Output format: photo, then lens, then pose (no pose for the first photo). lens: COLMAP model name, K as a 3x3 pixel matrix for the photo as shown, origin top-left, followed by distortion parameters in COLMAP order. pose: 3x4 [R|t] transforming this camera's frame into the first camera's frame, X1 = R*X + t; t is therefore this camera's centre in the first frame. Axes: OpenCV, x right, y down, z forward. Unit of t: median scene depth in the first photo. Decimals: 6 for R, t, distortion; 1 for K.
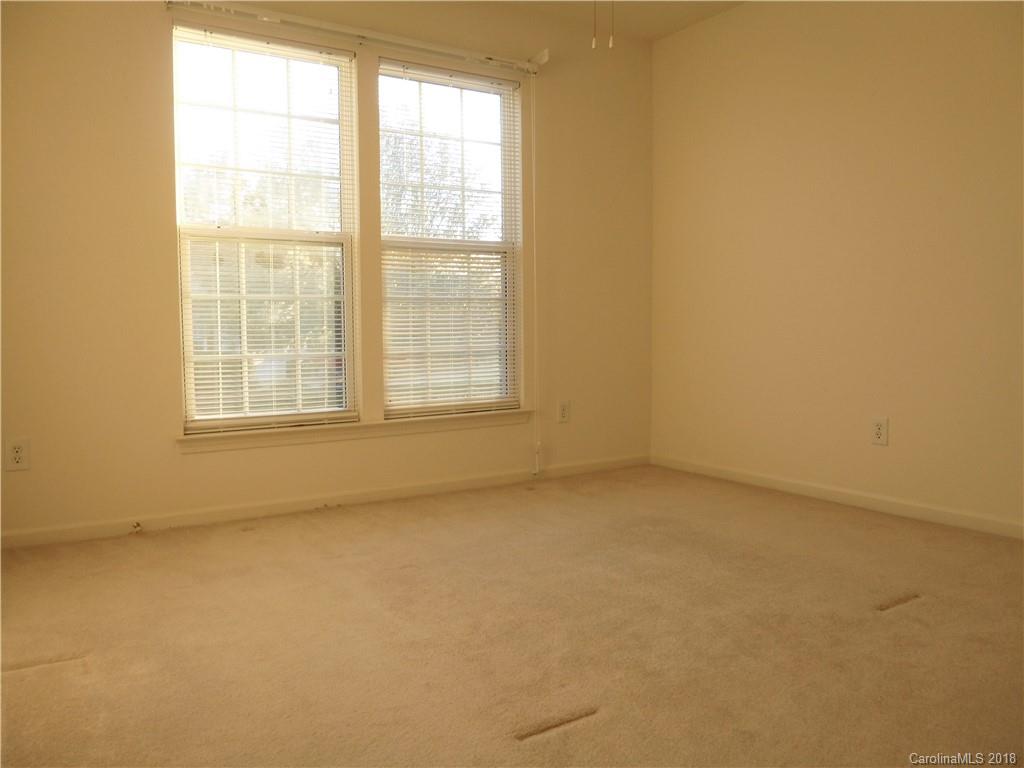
lens RADIAL K [[771.3, 0, 518.1], [0, 771.3, 384.1], [0, 0, 1]] dist [-0.039324, 0.032897]
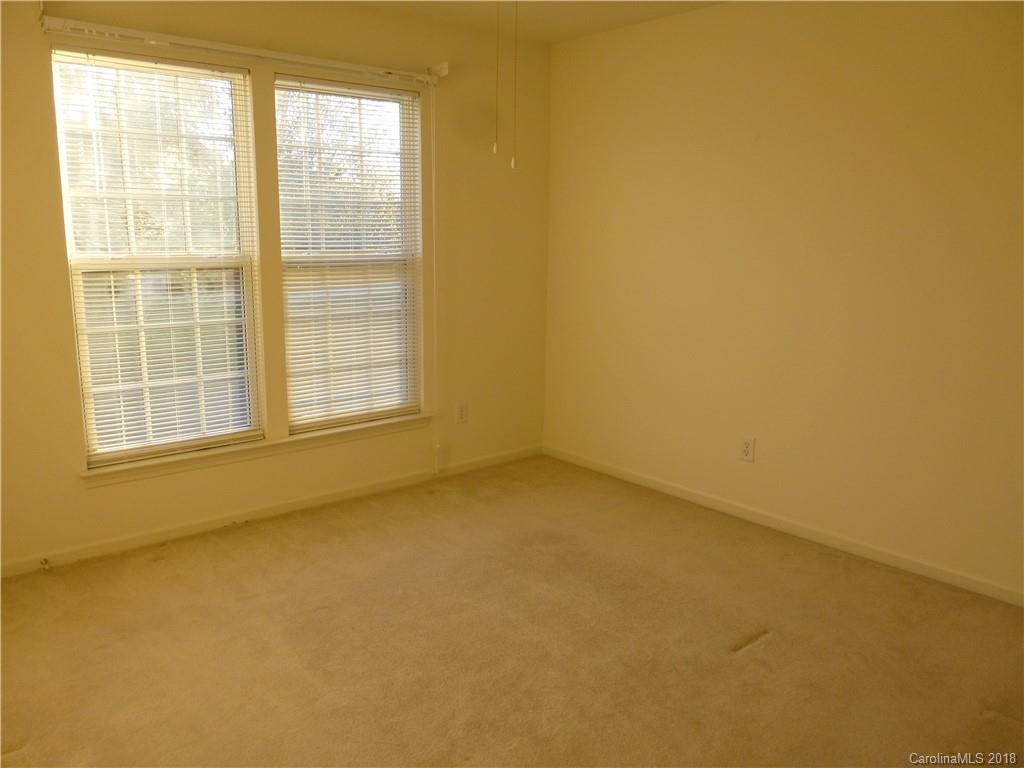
lens RADIAL K [[771.3, 0, 513.0], [0, 771.3, 383.7], [0, 0, 1]] dist [-0.039324, 0.032897]
pose [[0.991544, -0.006794, 0.129596, -0.010302], [-0.008695, 0.992907, 0.118578, -0.160978], [-0.129482, -0.118703, 0.984451, -0.045925]]
